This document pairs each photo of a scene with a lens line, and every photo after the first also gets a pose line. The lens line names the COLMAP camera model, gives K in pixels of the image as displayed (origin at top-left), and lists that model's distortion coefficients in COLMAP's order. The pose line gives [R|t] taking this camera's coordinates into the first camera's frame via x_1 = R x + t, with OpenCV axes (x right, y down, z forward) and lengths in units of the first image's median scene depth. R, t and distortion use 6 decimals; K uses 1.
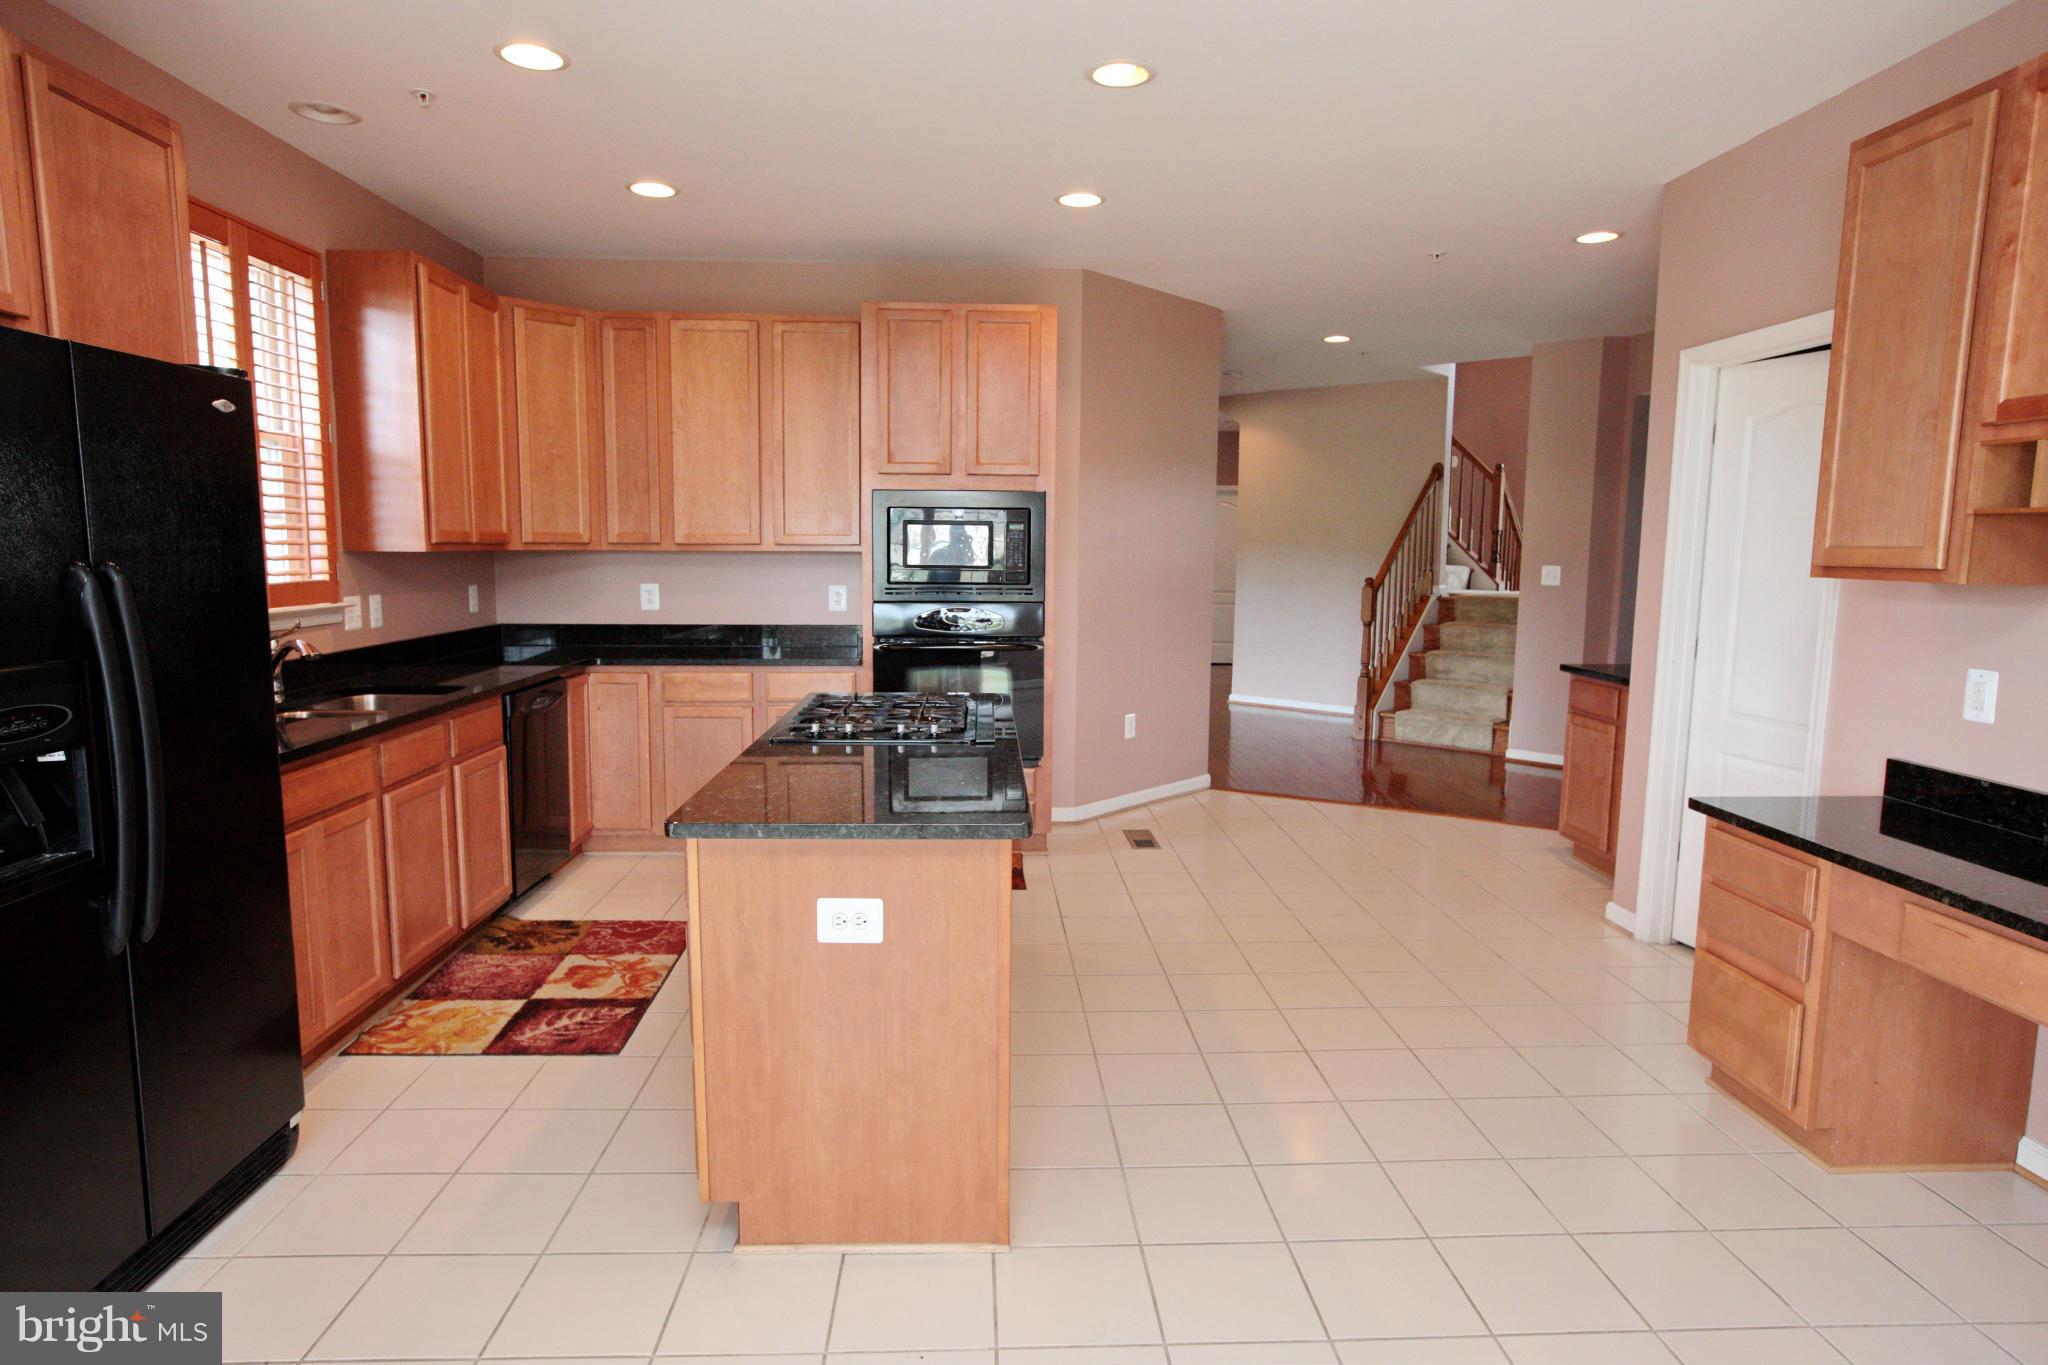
lens RADIAL K [[1183.3, 0, 1017.6], [0, 1183.3, 690.3], [0, 0, 1]] dist [-0.023575, 0.005297]
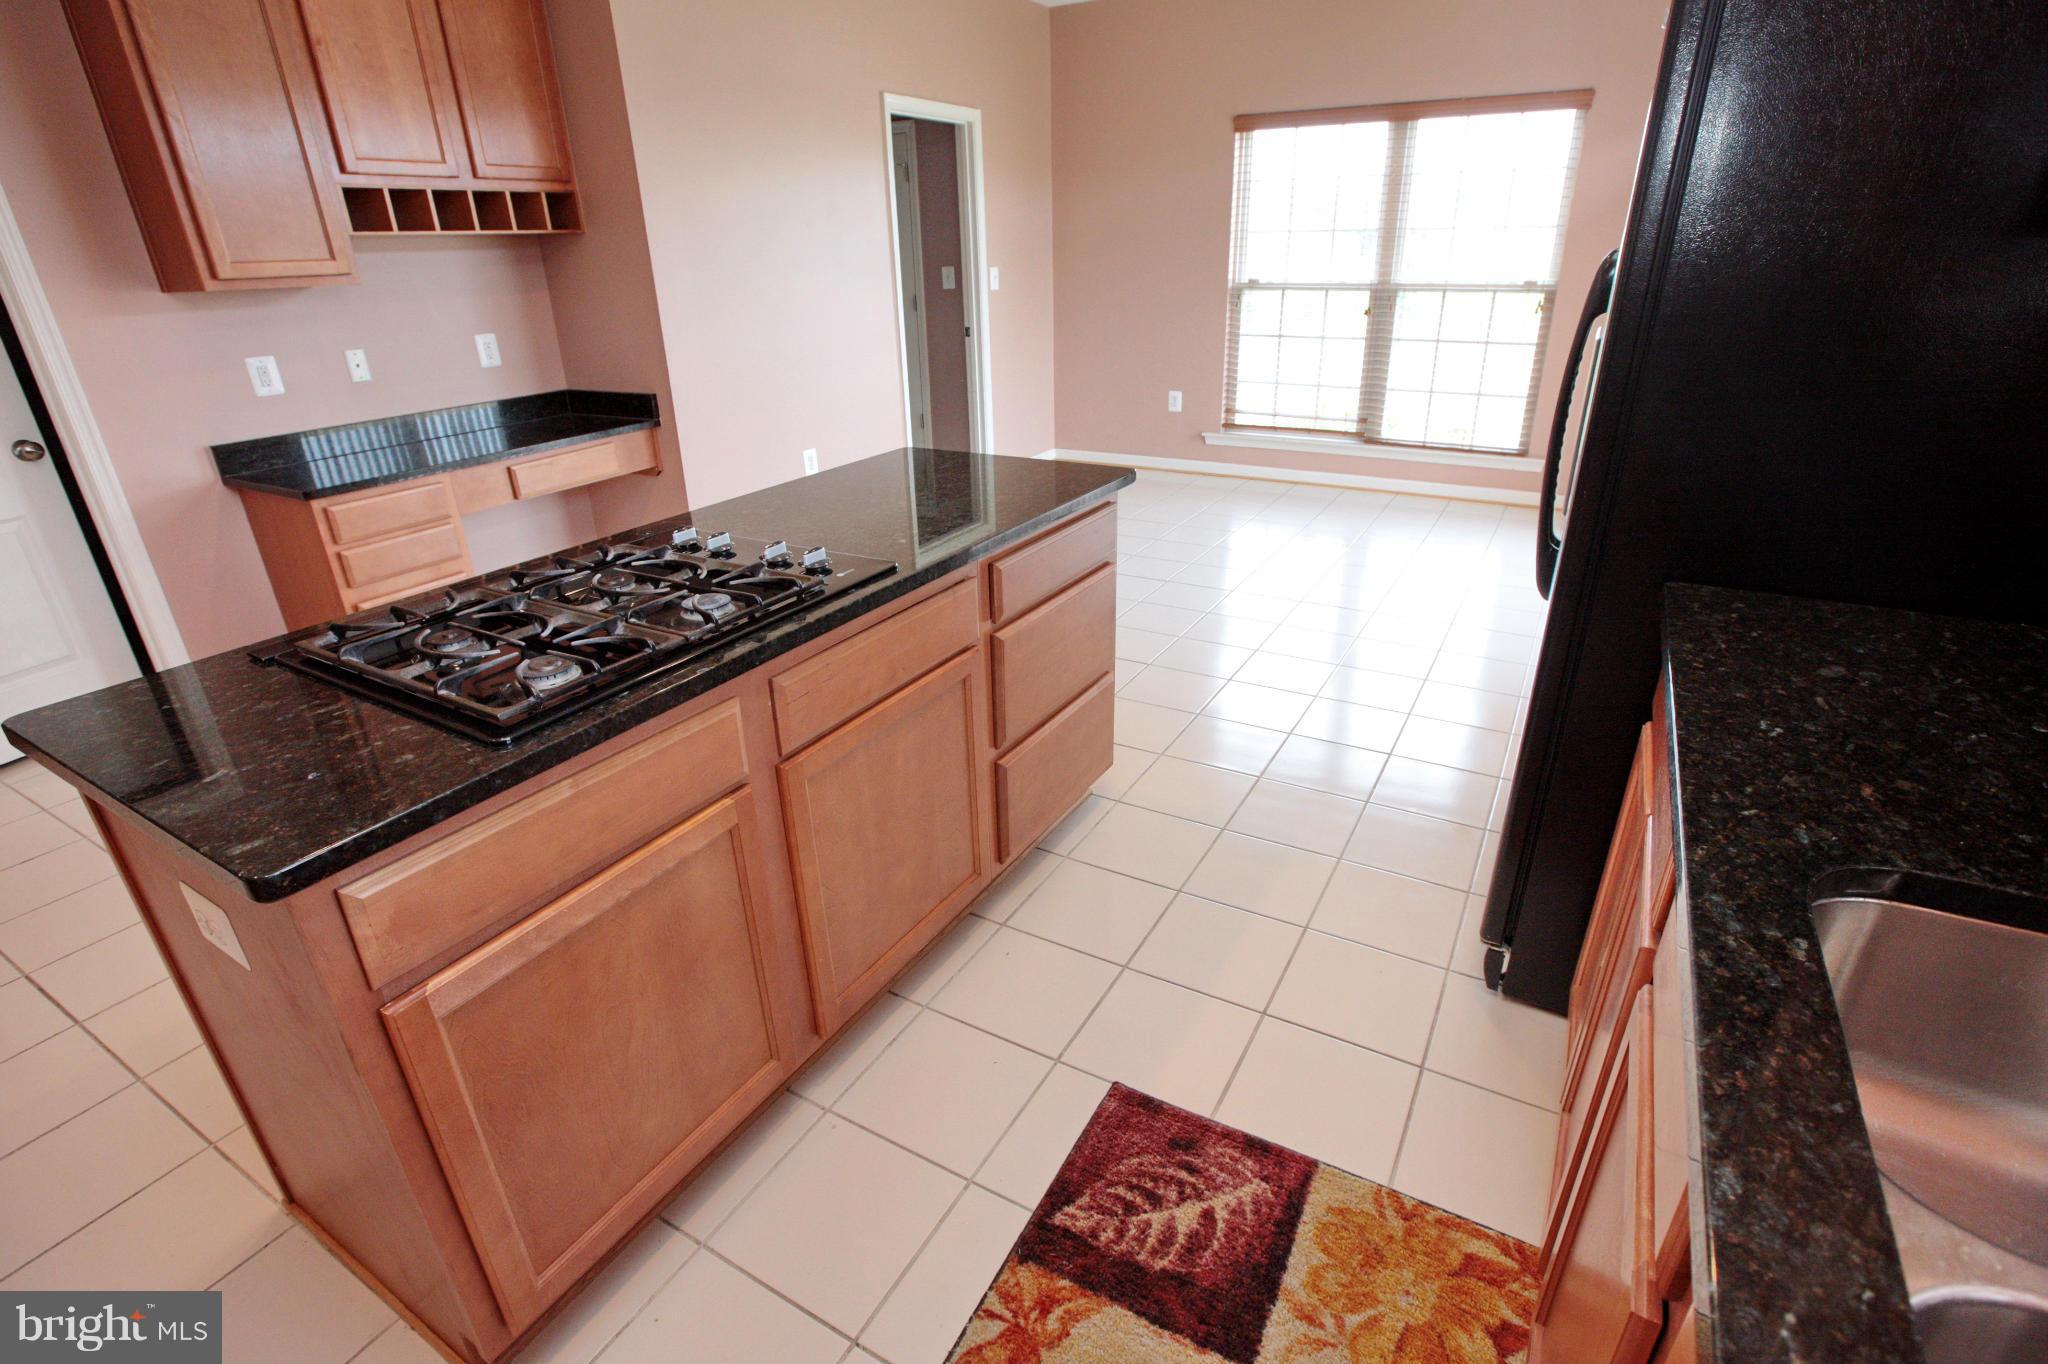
lens RADIAL K [[956.5, 0, 1021.8], [0, 956.5, 677.5], [0, 0, 1]] dist [-0.005853, -0.000181]
pose [[-0.841700, -0.213476, 0.495953, -0.494245], [0.079815, 0.859242, 0.505305, -0.159332], [-0.534014, 0.464900, -0.706185, 1.252106]]
